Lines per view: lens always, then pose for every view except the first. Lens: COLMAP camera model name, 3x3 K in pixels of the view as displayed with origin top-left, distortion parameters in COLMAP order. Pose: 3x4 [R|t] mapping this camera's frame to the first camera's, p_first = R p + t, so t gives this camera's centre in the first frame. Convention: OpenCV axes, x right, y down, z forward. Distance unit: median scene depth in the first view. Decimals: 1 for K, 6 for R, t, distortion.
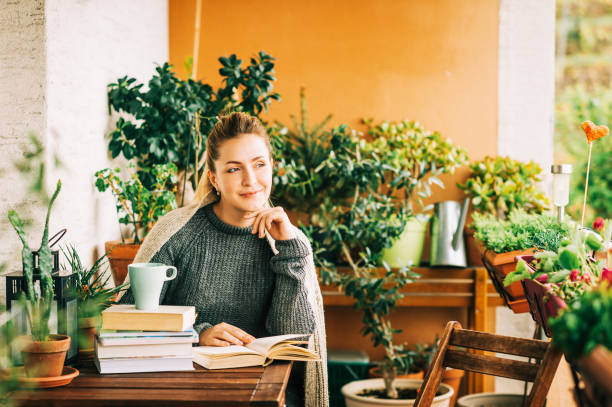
lens RADIAL K [[1488.2, 0, 306.0], [0, 1488.2, 203.5], [0, 0, 1]] dist [0.009954, -0.853305]
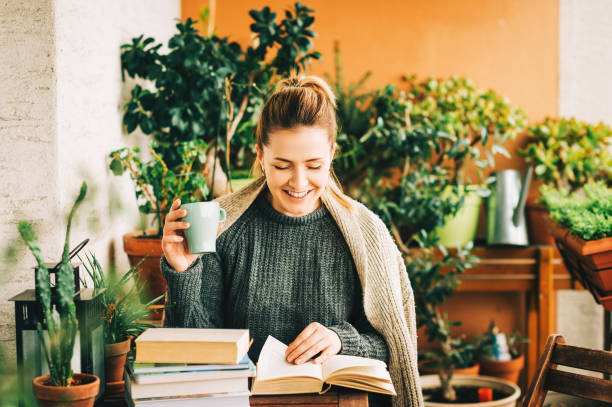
lens RADIAL K [[1510.8, 0, 306.0], [0, 1510.8, 203.5], [0, 0, 1]] dist [0.001304, -0.663399]
pose [[0.999804, -0.014434, 0.013559, -0.037041], [0.013844, 0.998993, 0.042670, -0.023140], [-0.014161, -0.042474, 0.998997, 0.126653]]
